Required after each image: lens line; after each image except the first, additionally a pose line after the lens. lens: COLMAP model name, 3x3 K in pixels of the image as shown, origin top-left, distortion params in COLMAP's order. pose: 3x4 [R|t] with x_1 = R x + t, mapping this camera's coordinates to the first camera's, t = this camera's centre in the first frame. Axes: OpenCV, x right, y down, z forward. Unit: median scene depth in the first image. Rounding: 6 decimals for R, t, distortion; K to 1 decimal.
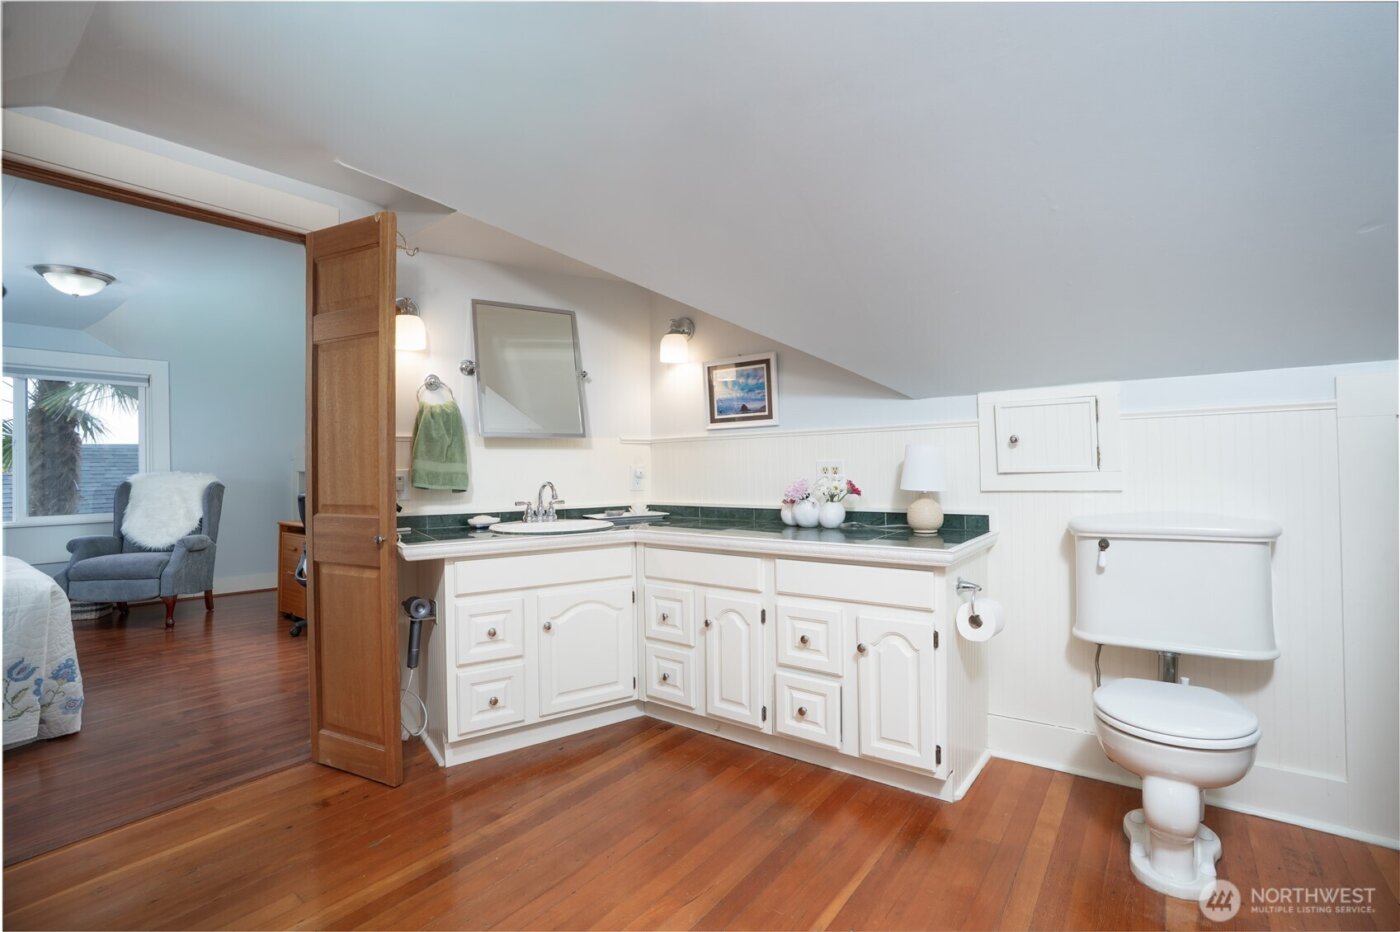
lens RADIAL K [[663.3, 0, 700.0], [0, 663.3, 463.6], [0, 0, 1]] dist [0.000152, 0.000172]
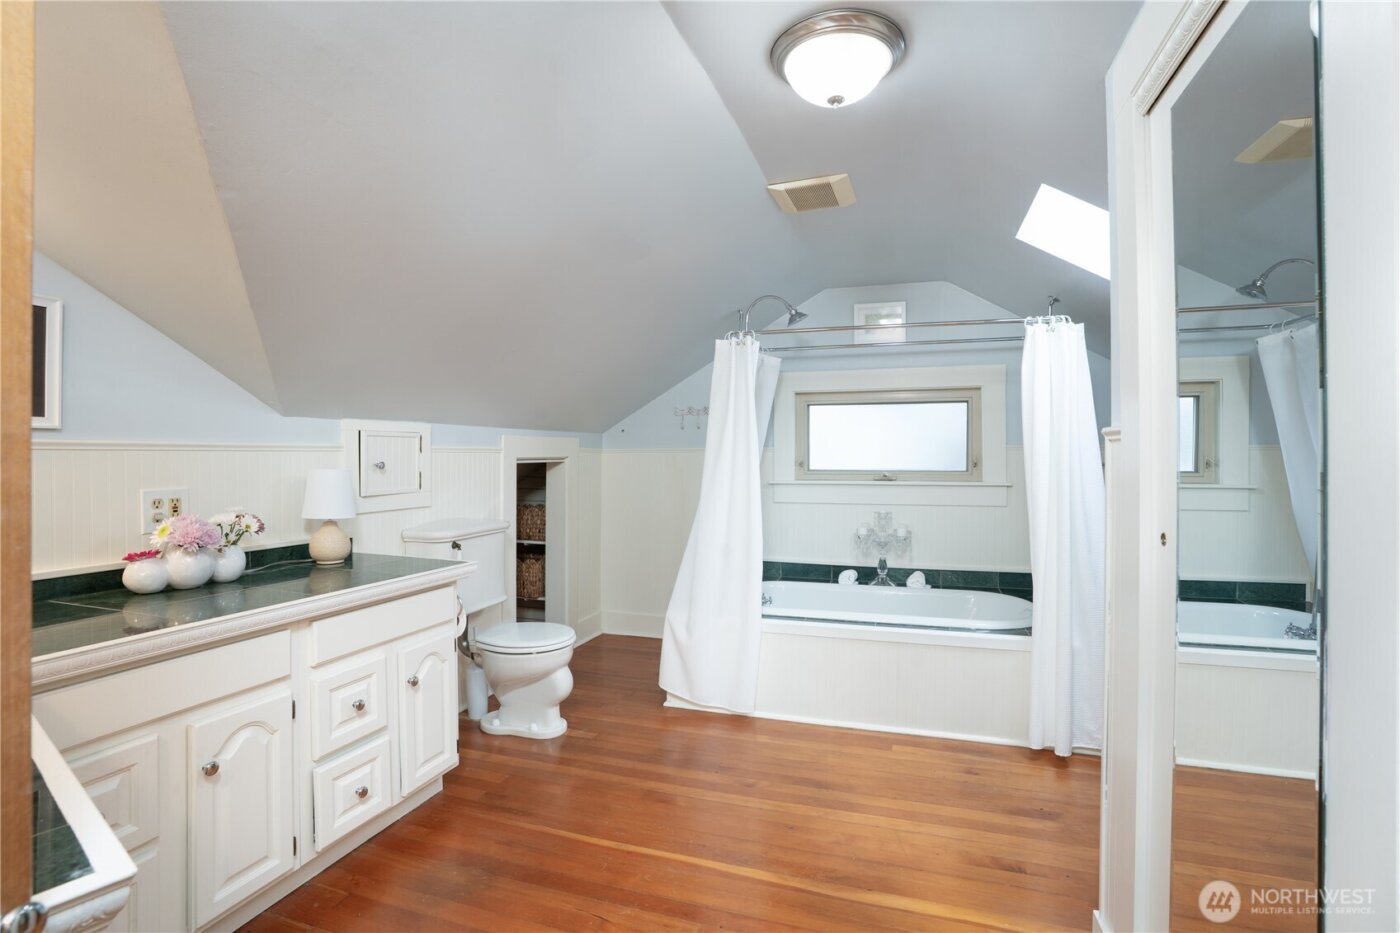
lens RADIAL K [[663.3, 0, 705.4], [0, 663.3, 466.7], [0, 0, 1]] dist [0.000152, 0.000172]
pose [[-0.316479, 0.006965, 0.948574, -0.712681], [-0.006072, 0.999938, -0.009368, -0.025023], [-0.948580, -0.008724, -0.316417, 0.799729]]
